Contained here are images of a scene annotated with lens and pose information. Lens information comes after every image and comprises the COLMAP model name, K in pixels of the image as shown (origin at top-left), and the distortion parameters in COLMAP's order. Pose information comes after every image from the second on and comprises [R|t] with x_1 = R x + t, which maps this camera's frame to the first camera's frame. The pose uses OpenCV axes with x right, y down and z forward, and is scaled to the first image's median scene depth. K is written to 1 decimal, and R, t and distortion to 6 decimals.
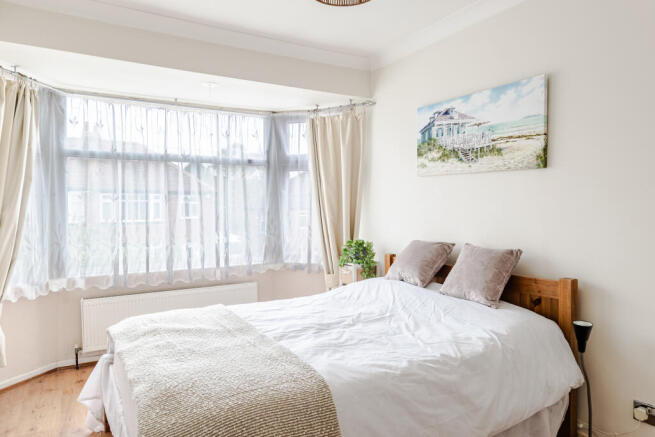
lens RADIAL K [[436.8, 0, 327.5], [0, 436.8, 218.5], [0, 0, 1]] dist [-0.007654, 0.000302]
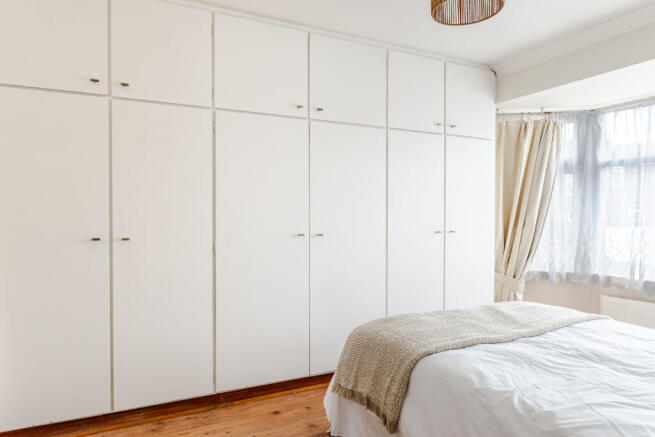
lens RADIAL K [[436.8, 0, 327.5], [0, 436.8, 218.5], [0, 0, 1]] dist [-0.007654, 0.000302]
pose [[-0.090439, 0.019605, -0.995709, 0.714639], [-0.029923, 0.999301, 0.022394, -0.015567], [0.995452, 0.031820, -0.089789, 0.472343]]
